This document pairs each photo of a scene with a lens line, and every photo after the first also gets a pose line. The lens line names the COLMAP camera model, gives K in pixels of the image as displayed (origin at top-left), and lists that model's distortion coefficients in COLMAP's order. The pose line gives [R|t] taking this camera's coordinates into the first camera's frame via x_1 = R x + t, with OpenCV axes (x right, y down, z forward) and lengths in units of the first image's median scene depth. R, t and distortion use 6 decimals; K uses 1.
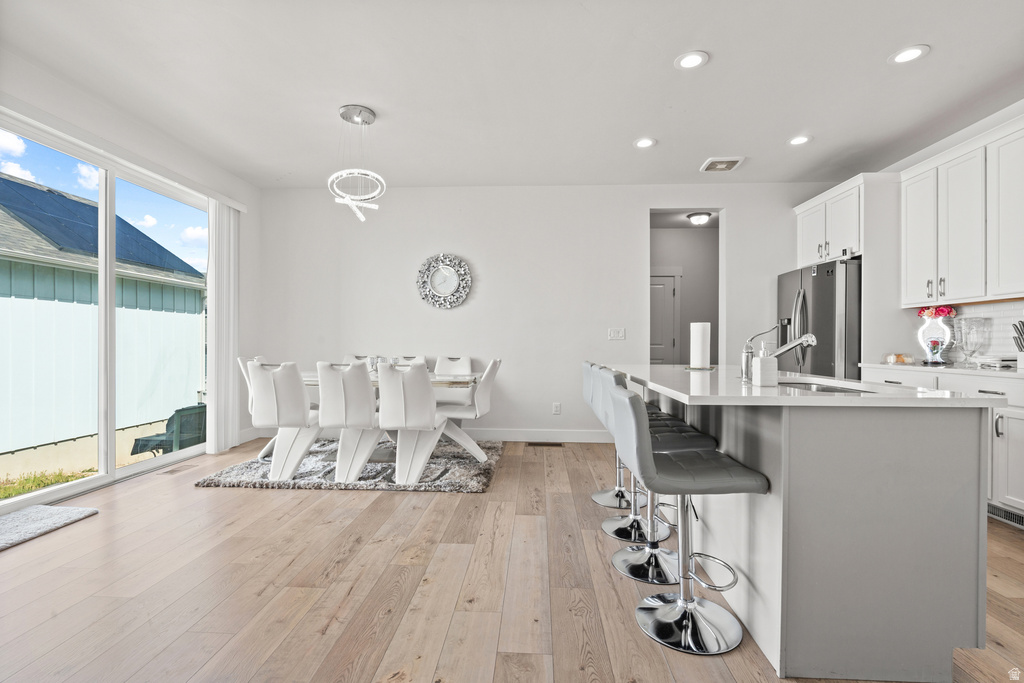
lens RADIAL K [[470.9, 0, 512.1], [0, 470.9, 347.6], [0, 0, 1]] dist [-0.011328, 0.004409]
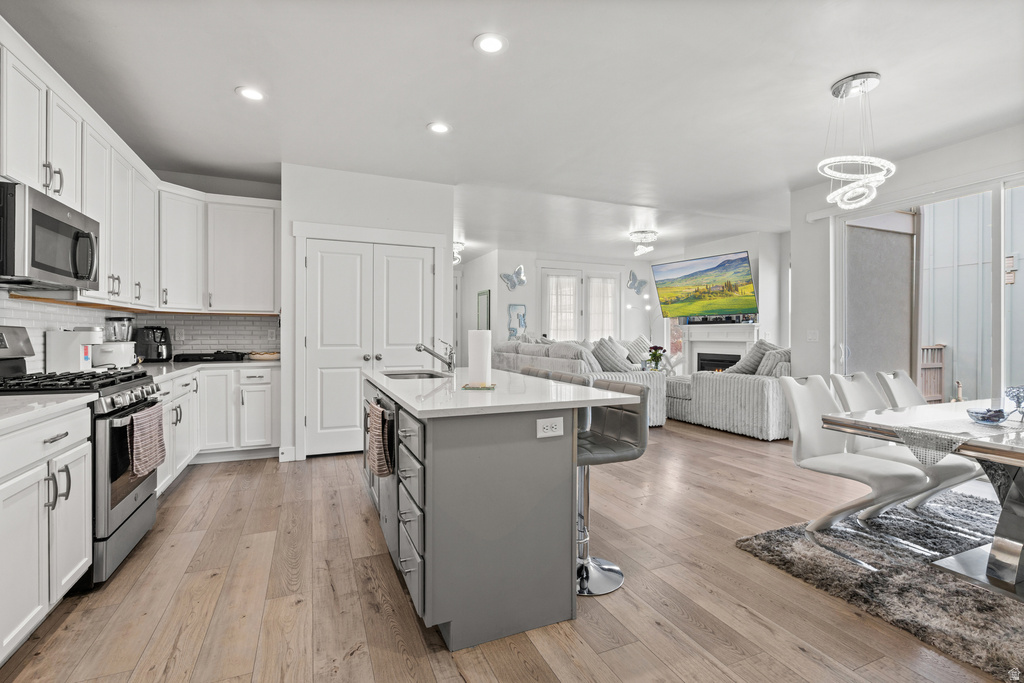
lens RADIAL K [[470.9, 0, 513.0], [0, 470.9, 332.0], [0, 0, 1]] dist [-0.011328, 0.004409]
pose [[-0.894005, -0.006925, -0.448003, 0.656886], [-0.009578, 0.999947, 0.003655, -0.049620], [0.447954, 0.007558, -0.894024, 1.600214]]
